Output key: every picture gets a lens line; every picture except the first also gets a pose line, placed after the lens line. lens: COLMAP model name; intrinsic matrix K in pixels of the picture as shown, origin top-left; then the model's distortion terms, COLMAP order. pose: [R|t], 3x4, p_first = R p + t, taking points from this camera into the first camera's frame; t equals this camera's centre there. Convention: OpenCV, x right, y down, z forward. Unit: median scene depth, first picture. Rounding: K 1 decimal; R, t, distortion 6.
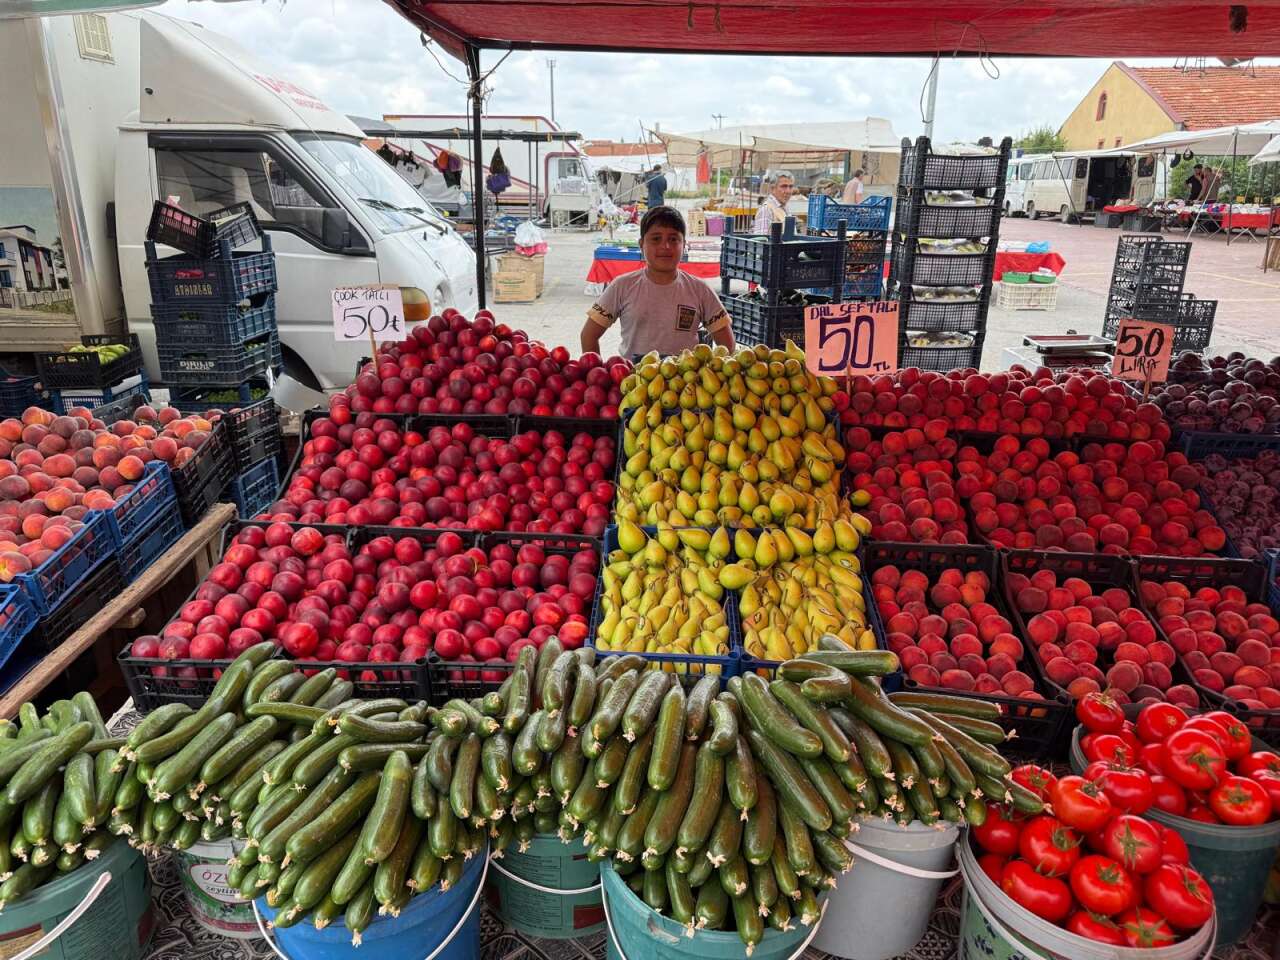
lens RADIAL K [[961.2, 0, 640.0], [0, 961.2, 480.0], [0, 0, 1]] dist [0.030531, -0.035489]
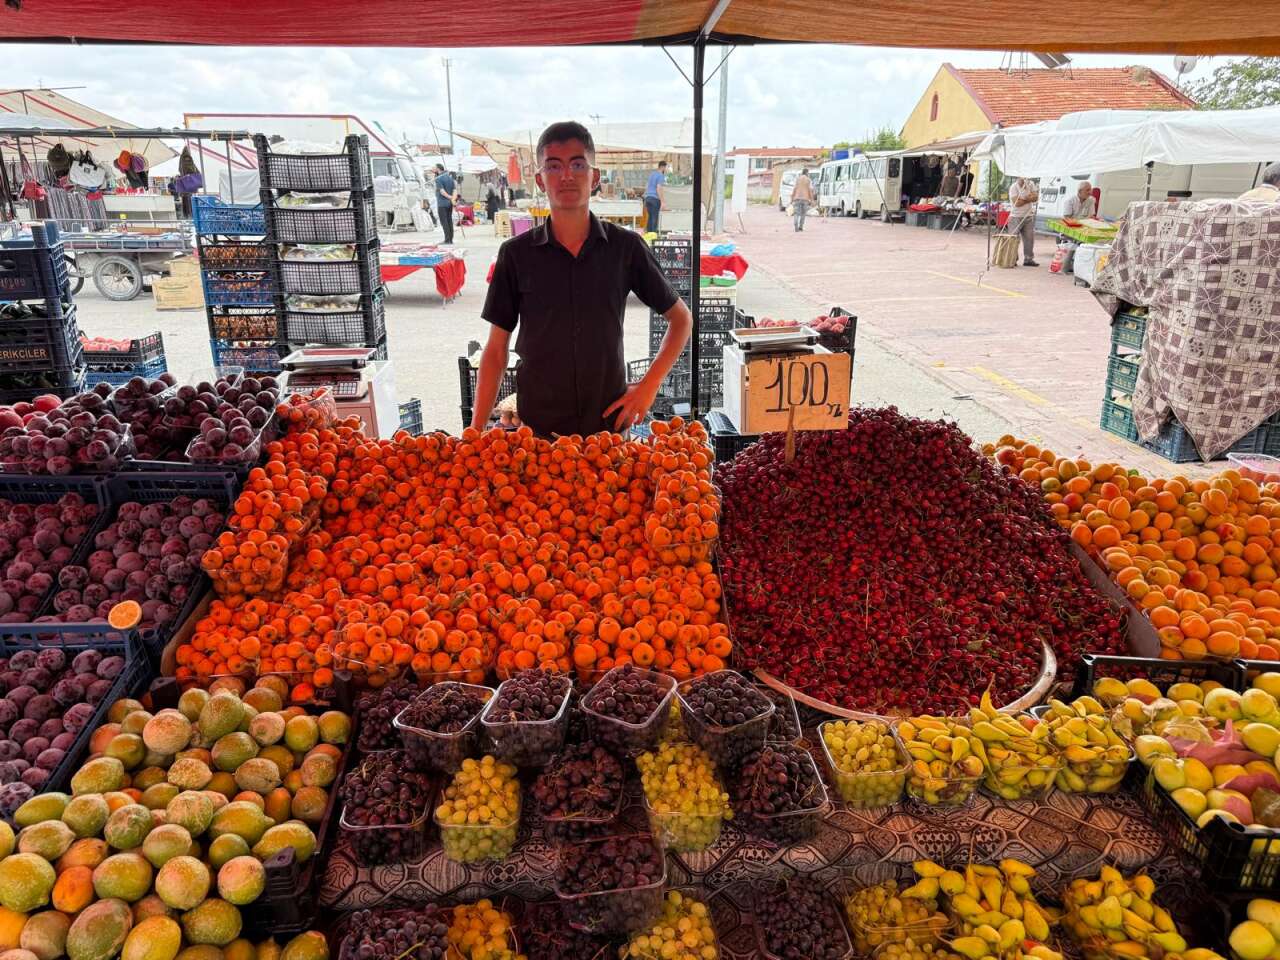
lens RADIAL K [[936.1, 0, 640.0], [0, 936.1, 480.0], [0, 0, 1]] dist [0.109451, -0.179670]
pose [[0.997573, -0.023386, 0.065577, 0.254706], [0.023033, 0.999716, 0.006136, -0.009197], [-0.065702, -0.004611, 0.997829, 0.028063]]
